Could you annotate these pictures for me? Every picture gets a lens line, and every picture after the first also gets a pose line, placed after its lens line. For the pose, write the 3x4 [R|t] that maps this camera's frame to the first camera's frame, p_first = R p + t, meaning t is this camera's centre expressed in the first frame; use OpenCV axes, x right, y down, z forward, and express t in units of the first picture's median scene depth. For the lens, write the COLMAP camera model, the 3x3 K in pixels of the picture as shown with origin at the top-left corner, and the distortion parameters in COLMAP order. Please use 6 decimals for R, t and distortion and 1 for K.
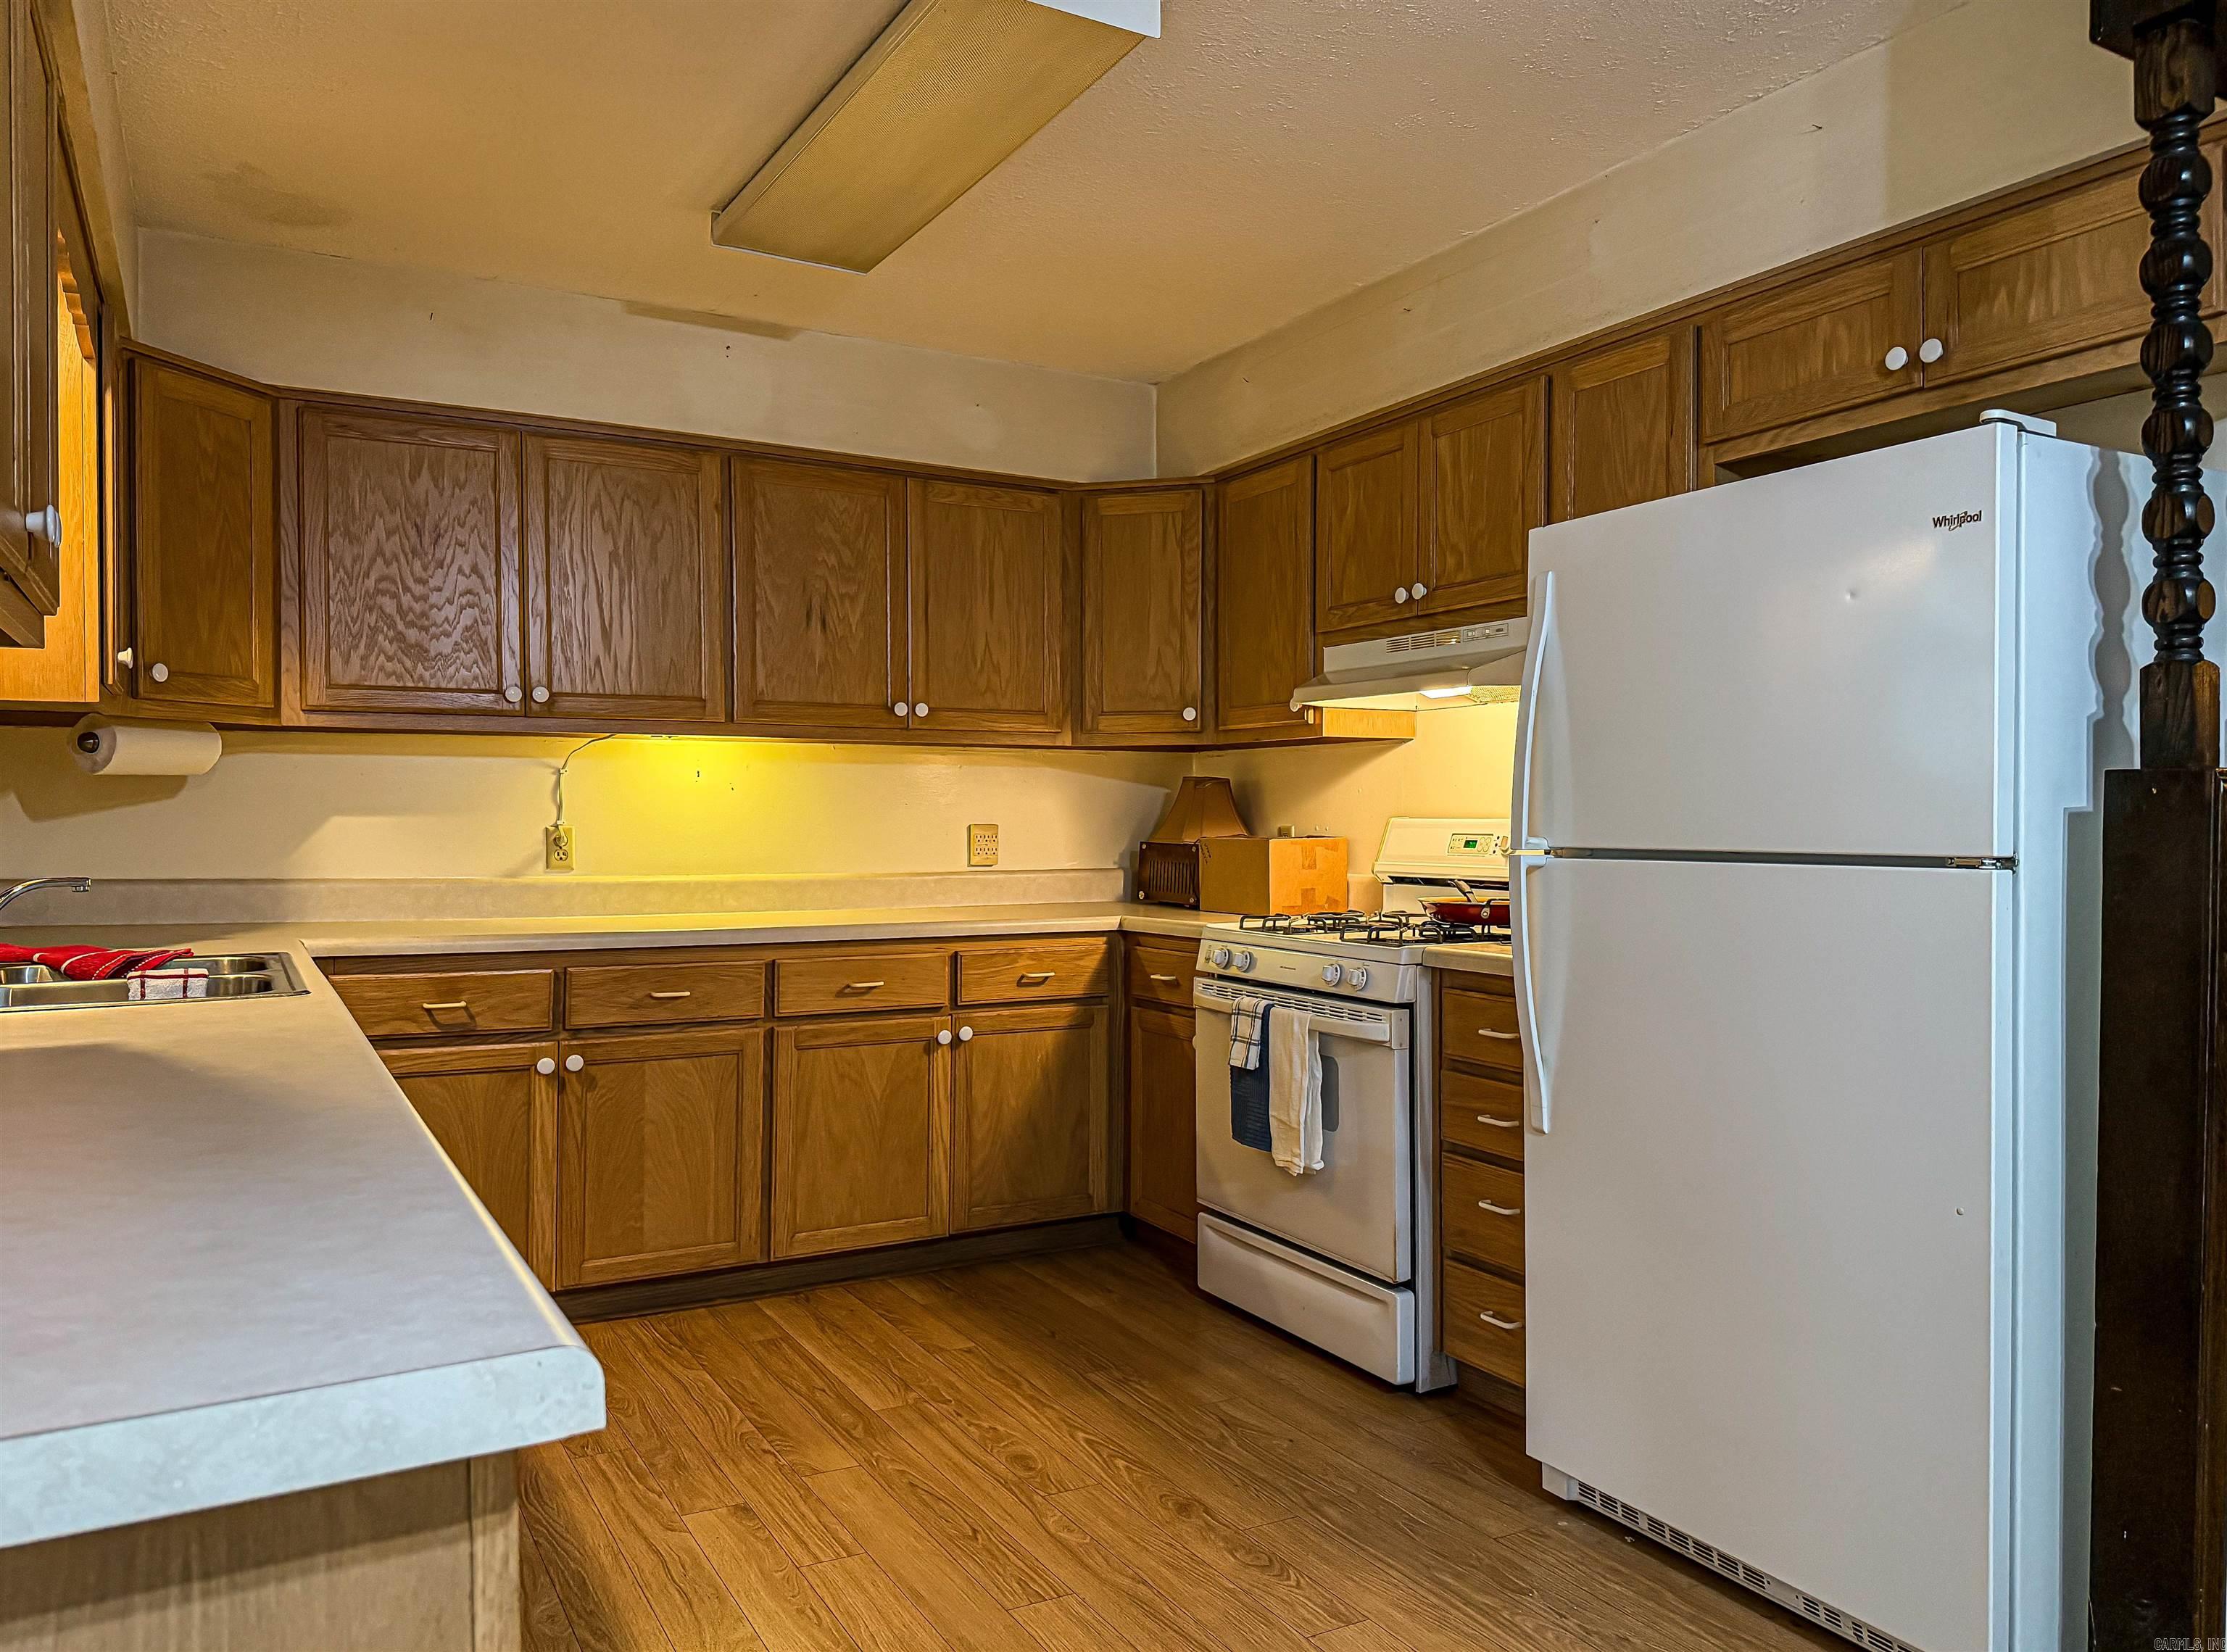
lens RADIAL K [[1570.7, 0, 1123.0], [0, 1570.7, 833.8], [0, 0, 1]] dist [0.064350, -0.074070]
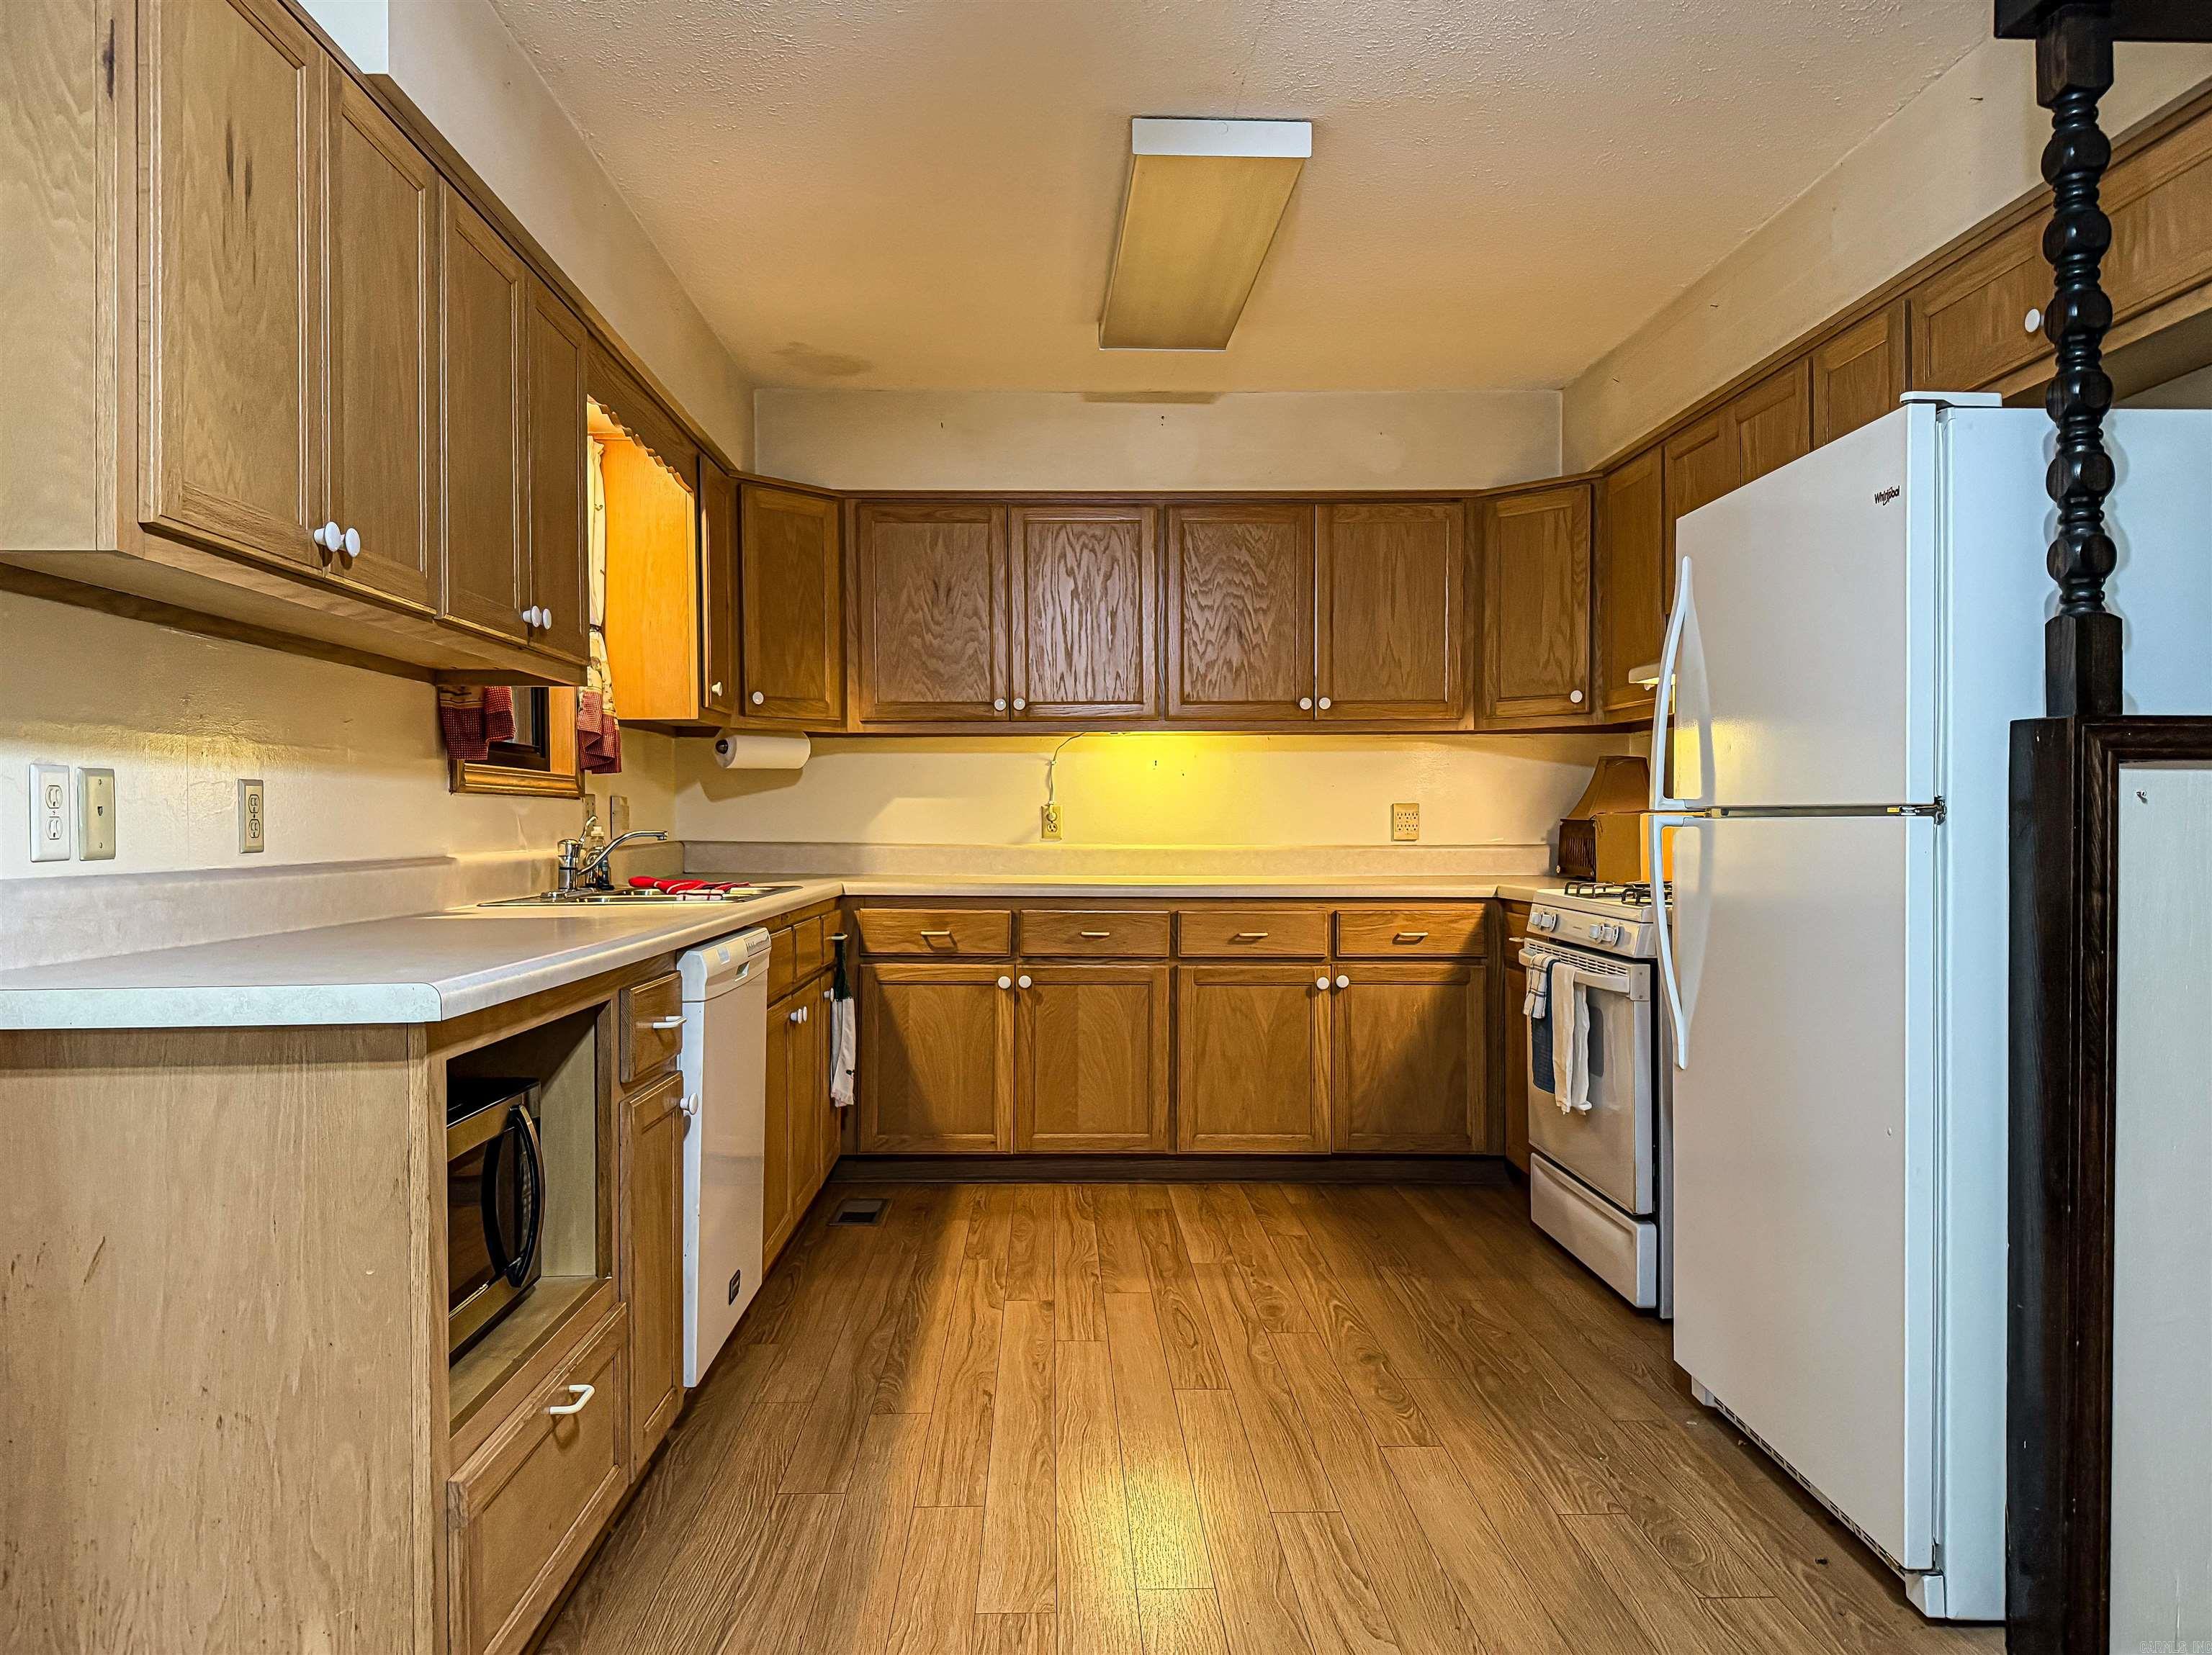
lens RADIAL K [[1560.0, 0, 1102.5], [0, 1560.0, 835.3], [0, 0, 1]] dist [0.064350, -0.074070]
pose [[0.883762, 0.003073, -0.467926, 0.313117], [-0.001739, 0.999993, 0.003283, 0.017750], [0.467933, -0.002088, 0.883761, -0.113966]]
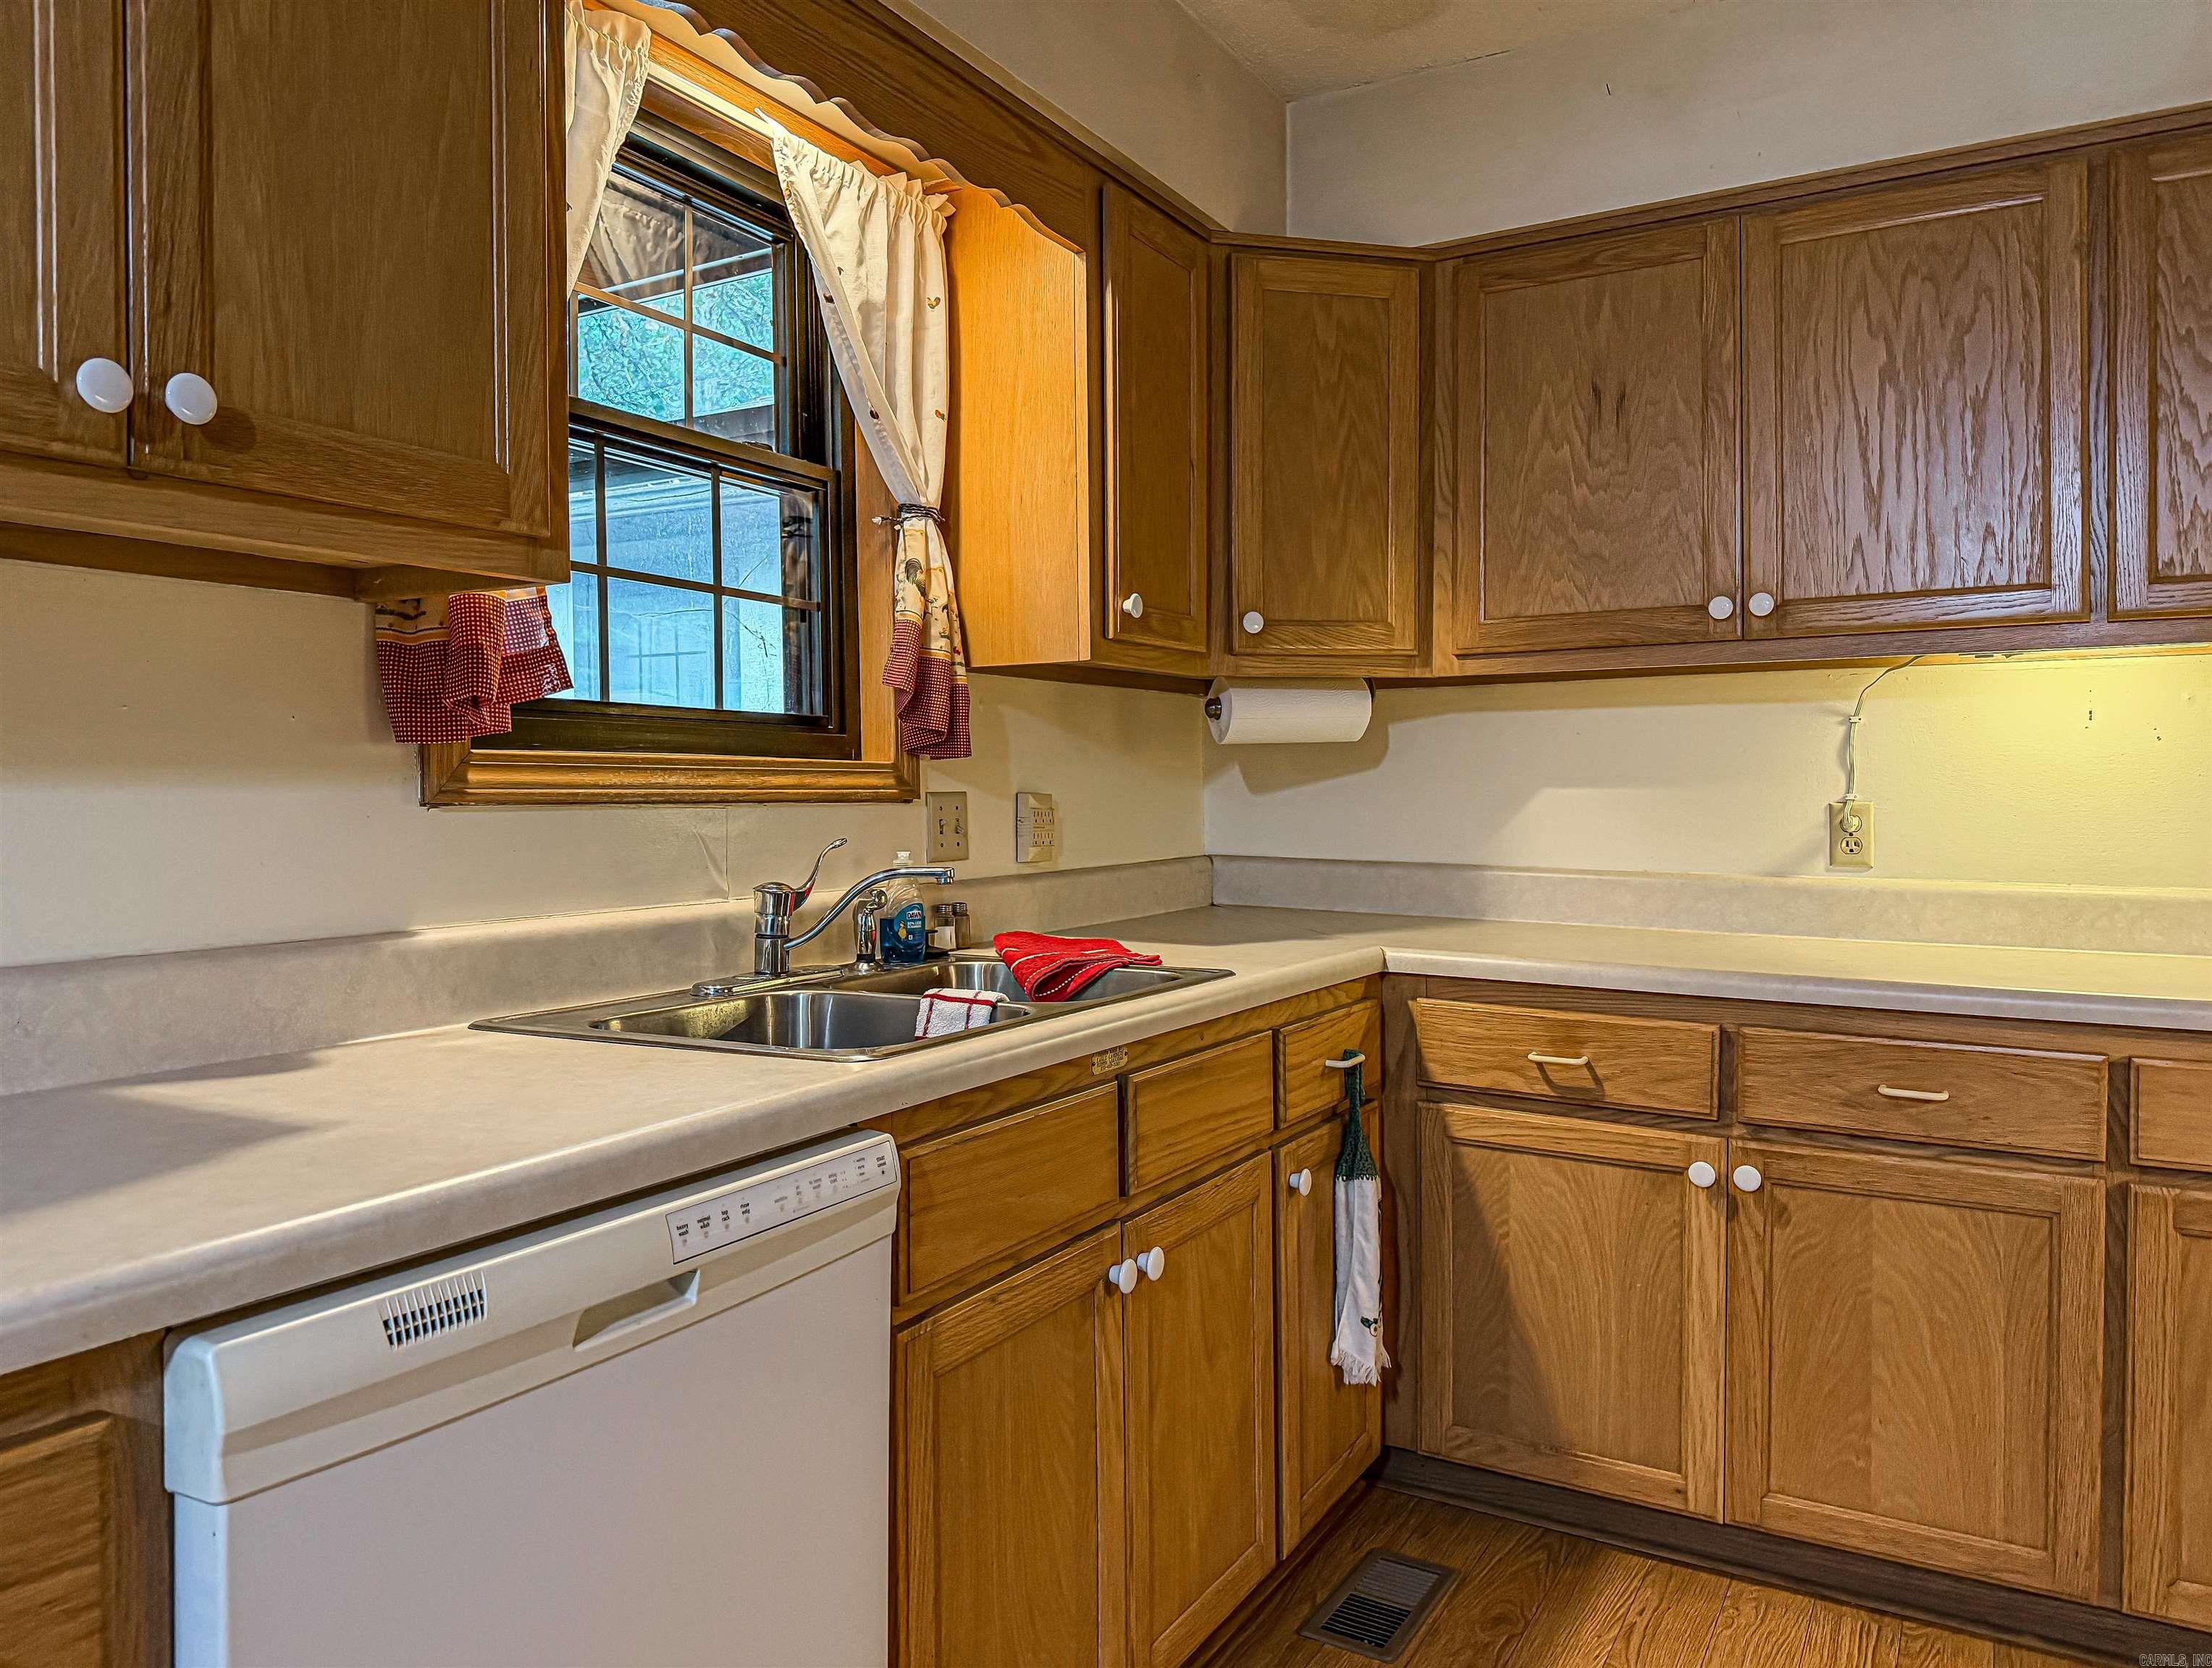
lens RADIAL K [[1586.9, 0, 1081.5], [0, 1586.9, 808.7], [0, 0, 1]] dist [0.035983, -0.041729]
pose [[0.501021, 0.009692, -0.865381, 0.071622], [-0.004124, 0.999953, 0.008811, -0.007650], [0.865425, -0.000845, 0.501037, 0.442144]]
